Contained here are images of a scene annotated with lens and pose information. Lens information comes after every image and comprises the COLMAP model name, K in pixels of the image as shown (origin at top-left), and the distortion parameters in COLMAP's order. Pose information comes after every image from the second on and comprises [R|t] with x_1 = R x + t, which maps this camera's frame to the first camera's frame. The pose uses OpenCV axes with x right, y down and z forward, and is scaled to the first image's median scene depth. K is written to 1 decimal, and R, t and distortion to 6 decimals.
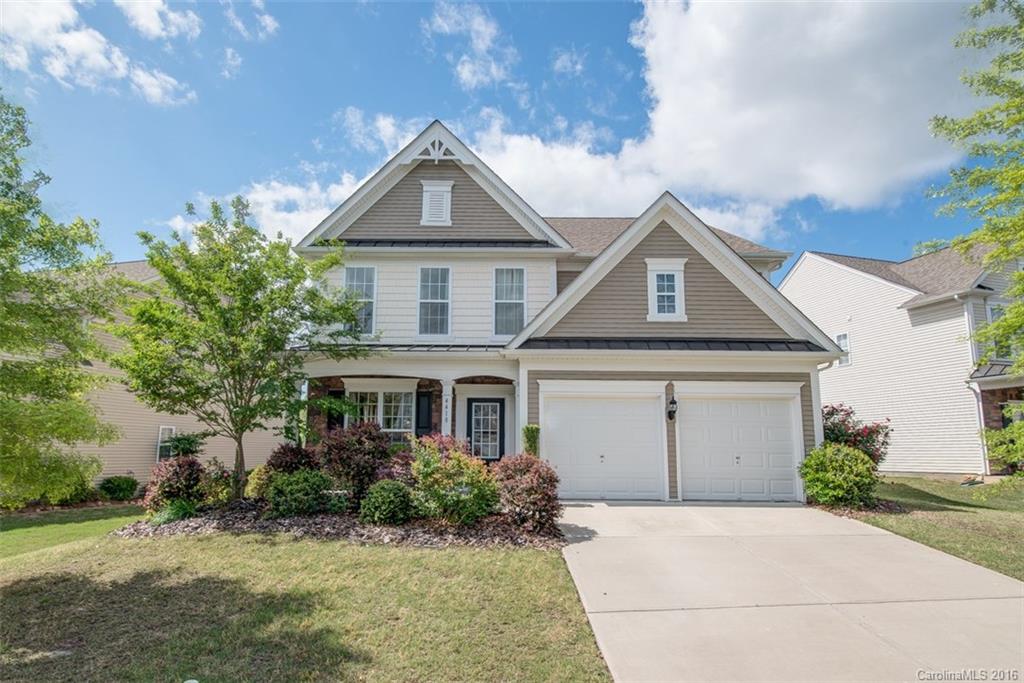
lens RADIAL K [[484.7, 0, 505.0], [0, 484.7, 341.8], [0, 0, 1]] dist [-0.015911, -0.000050]
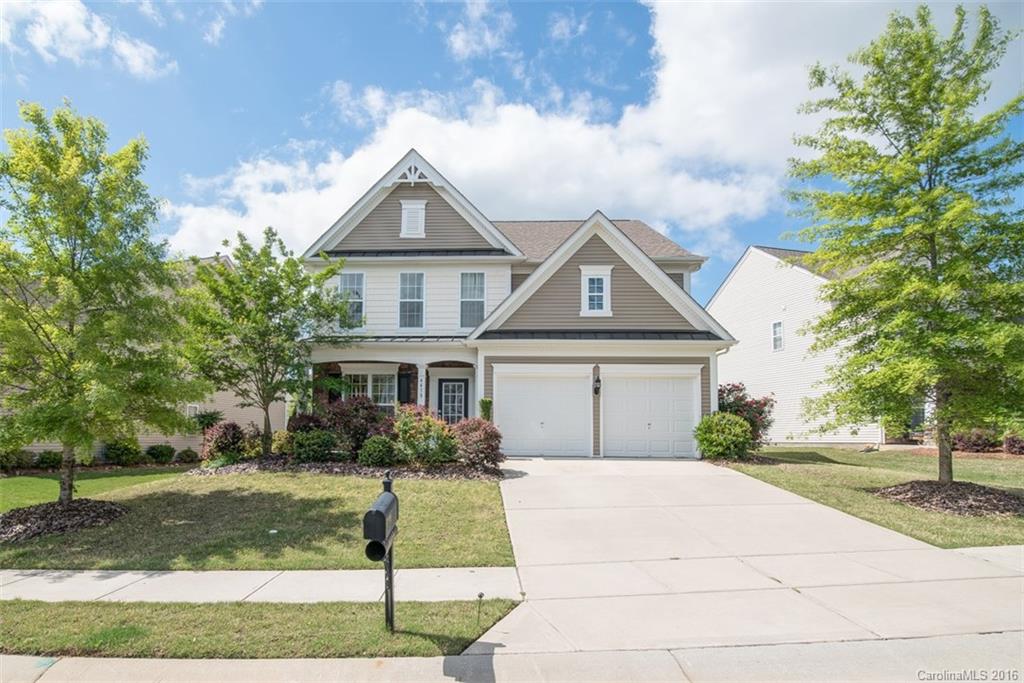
lens RADIAL K [[515.9, 0, 485.6], [0, 515.9, 347.2], [0, 0, 1]] dist [-0.085550, 0.025623]
pose [[0.999342, -0.006700, -0.035642, 0.089009], [0.008355, 0.998884, 0.046495, -0.024570], [0.035291, -0.046762, 0.998282, -0.307795]]
